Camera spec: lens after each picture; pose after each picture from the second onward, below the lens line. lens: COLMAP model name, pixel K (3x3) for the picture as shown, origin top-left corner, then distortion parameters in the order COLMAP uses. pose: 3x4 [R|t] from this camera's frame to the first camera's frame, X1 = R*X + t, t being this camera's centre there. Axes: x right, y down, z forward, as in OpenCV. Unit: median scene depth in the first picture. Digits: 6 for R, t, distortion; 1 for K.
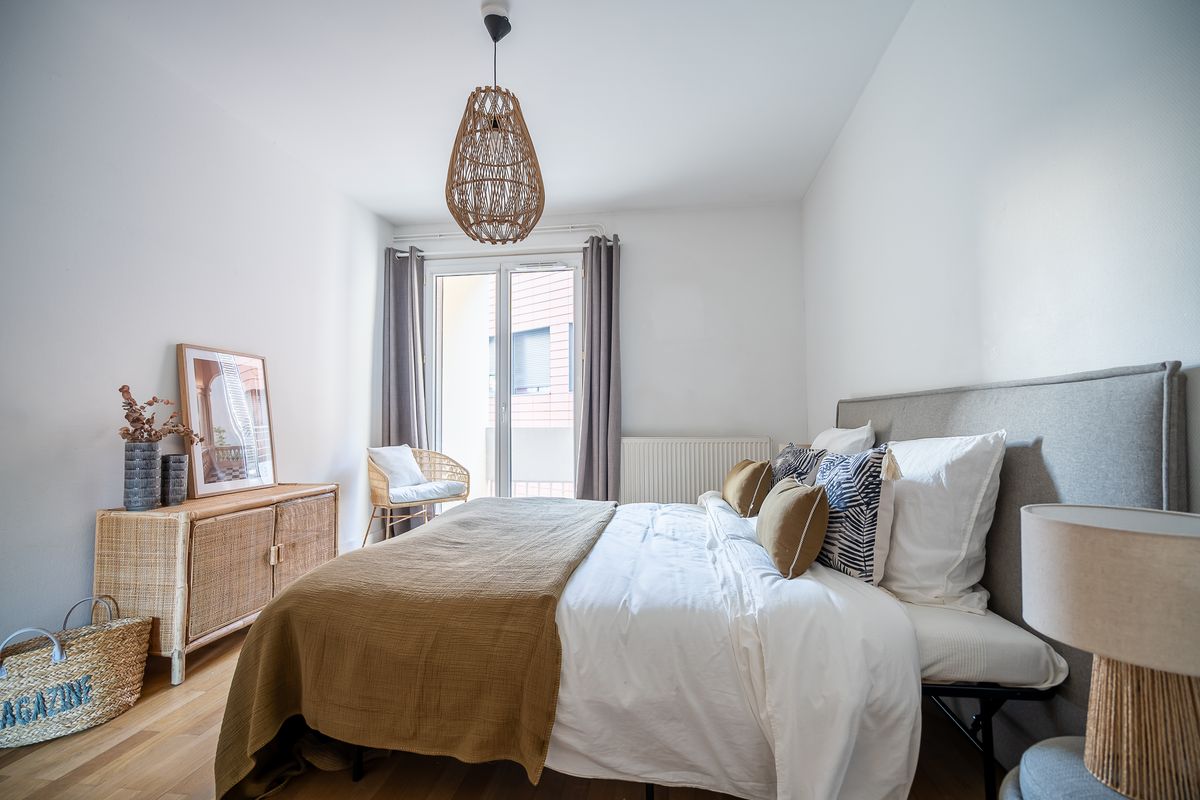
lens RADIAL K [[545.6, 0, 601.8], [0, 545.6, 402.5], [0, 0, 1]] dist [-0.005430, 0.001930]
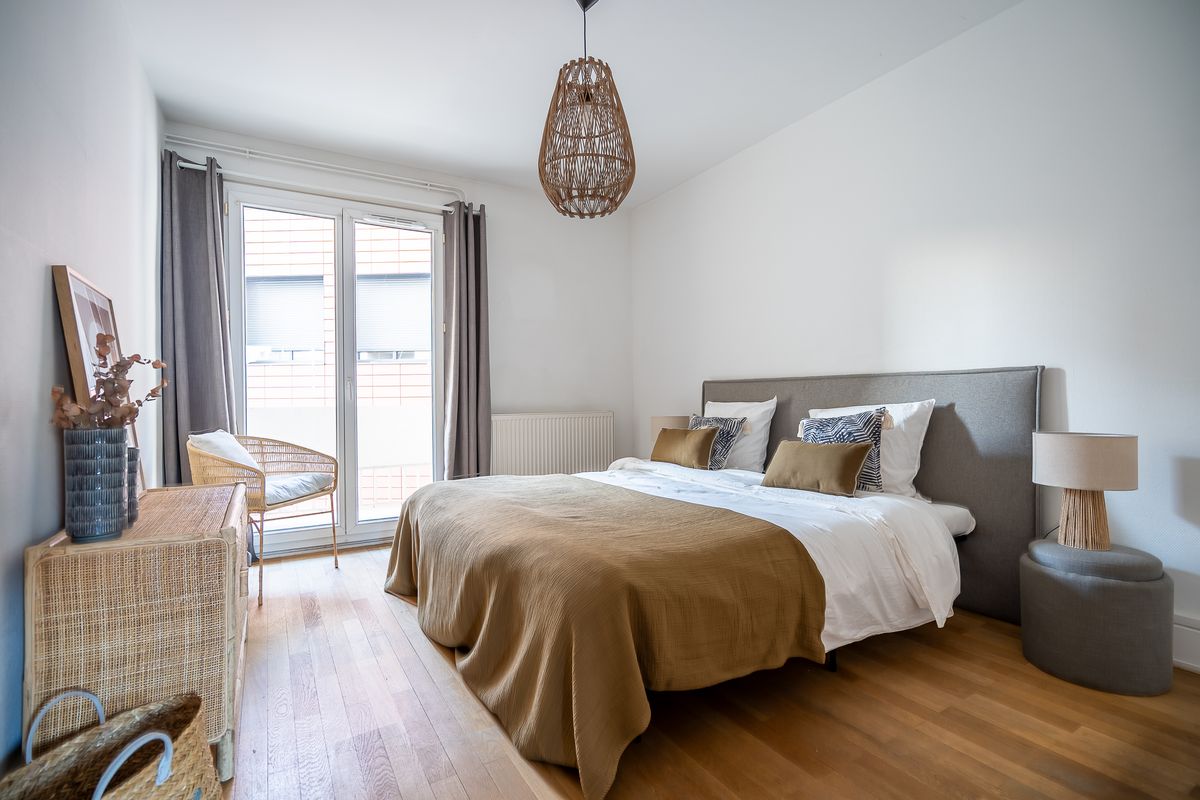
lens RADIAL K [[545.6, 0, 619.4], [0, 545.6, 403.5], [0, 0, 1]] dist [-0.005430, 0.001930]
pose [[0.778933, -0.007360, 0.627064, -0.402502], [-0.016346, 0.999353, 0.032035, 0.008450], [-0.626894, -0.035203, 0.778309, 0.087690]]
